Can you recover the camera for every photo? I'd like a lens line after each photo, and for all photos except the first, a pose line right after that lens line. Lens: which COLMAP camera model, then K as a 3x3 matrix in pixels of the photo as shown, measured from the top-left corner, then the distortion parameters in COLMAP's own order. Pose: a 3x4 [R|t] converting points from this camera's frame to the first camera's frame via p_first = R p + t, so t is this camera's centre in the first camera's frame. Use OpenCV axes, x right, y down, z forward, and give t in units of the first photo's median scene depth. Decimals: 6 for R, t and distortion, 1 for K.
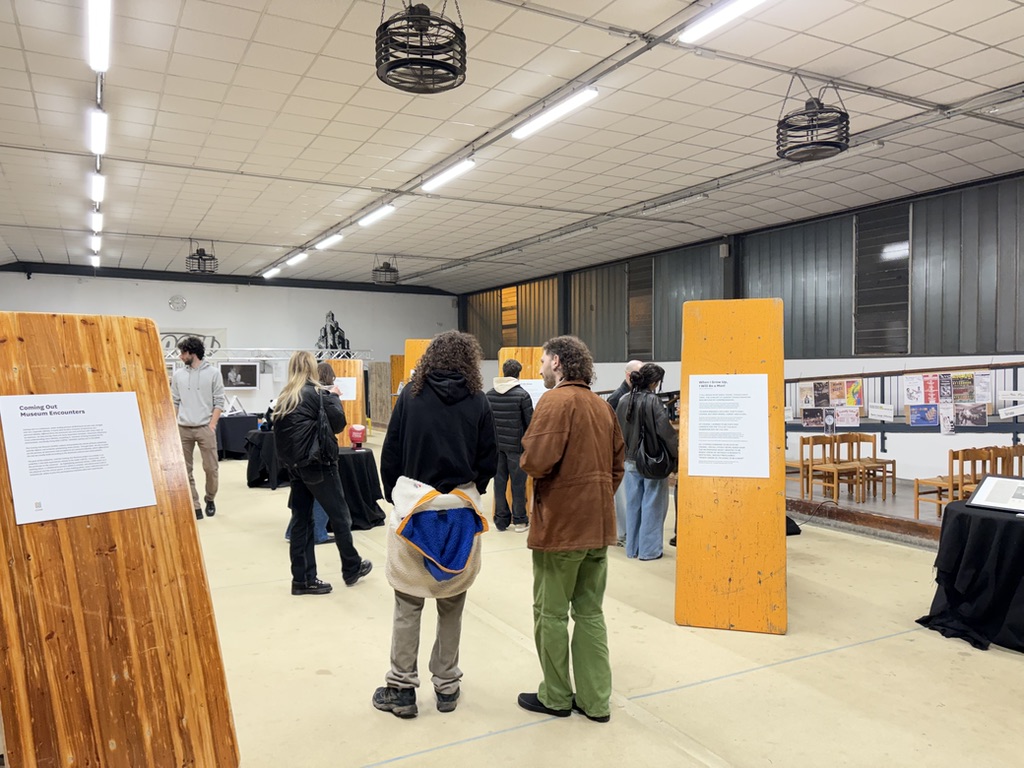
lens RADIAL K [[771.9, 0, 510.0], [0, 771.9, 387.1], [0, 0, 1]] dist [0.080401, -0.055595]
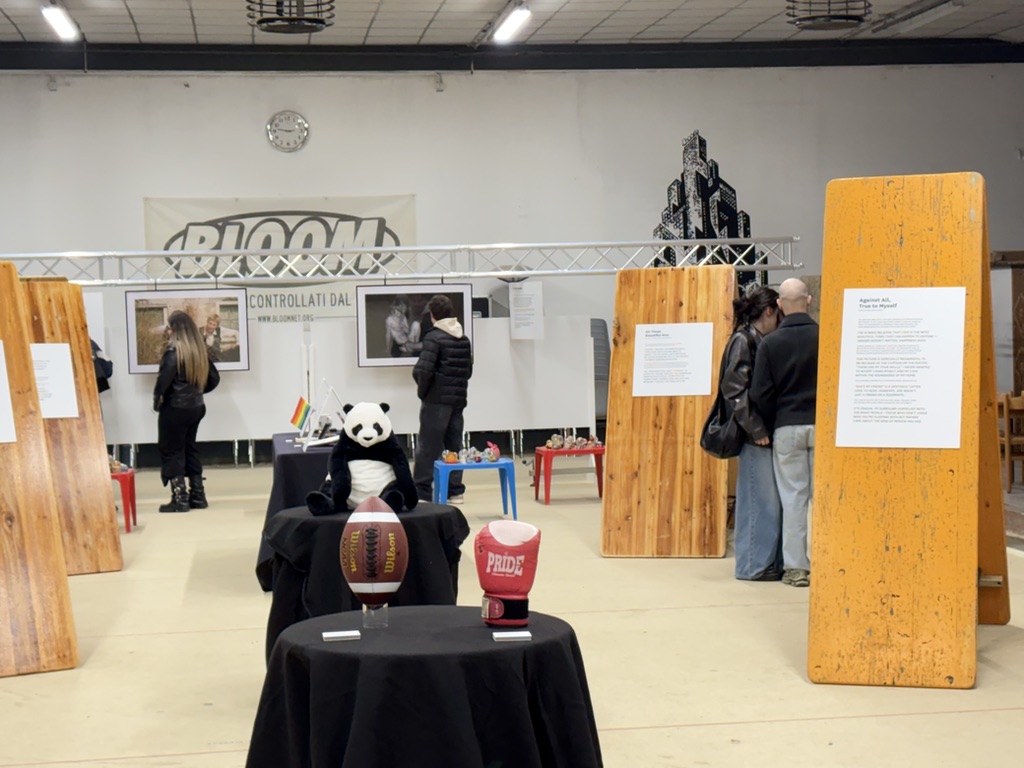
lens RADIAL K [[2006.3, 0, 531.0], [0, 2006.3, 406.6], [0, 0, 1]] dist [0.127027, 0.000000]
pose [[0.939172, -0.007161, -0.343373, 0.011696], [0.017193, 0.999509, 0.026179, -0.001320], [0.343017, -0.030490, 0.938834, 0.266176]]
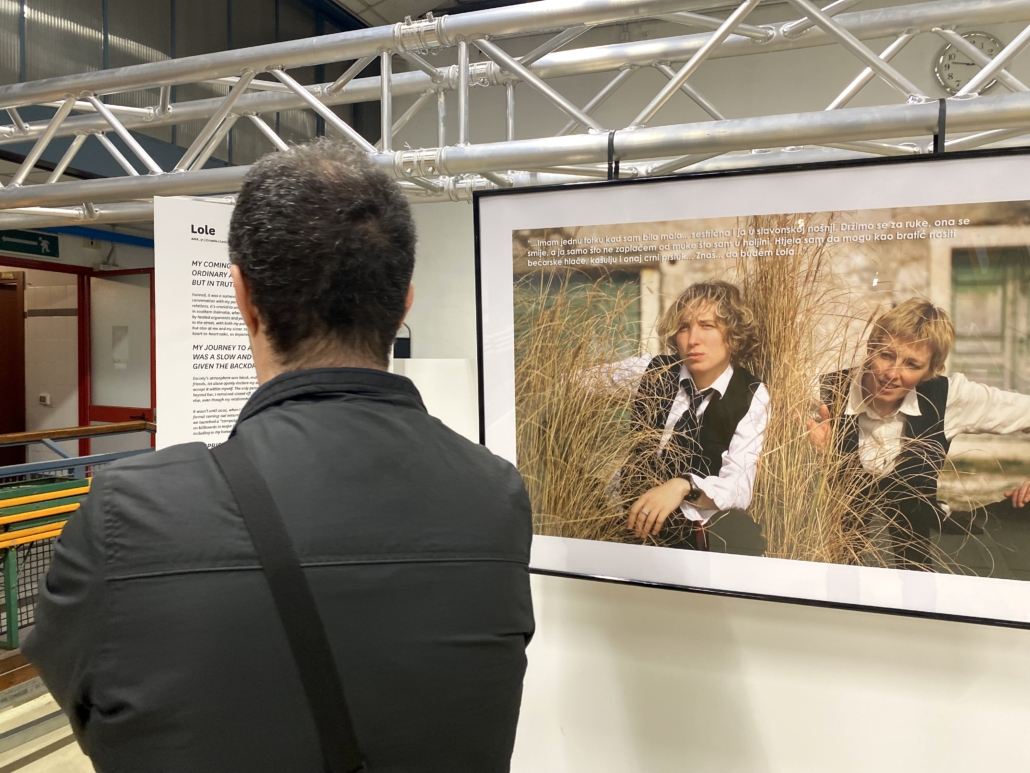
lens RADIAL K [[789.6, 0, 514.1], [0, 789.6, 388.7], [0, 0, 1]] dist [0.001252, -0.000315]
pose [[0.646895, 0.040903, -0.761481, -0.603406], [-0.023246, 0.999154, 0.033922, -0.023223], [0.762224, -0.004242, 0.647299, 1.353920]]
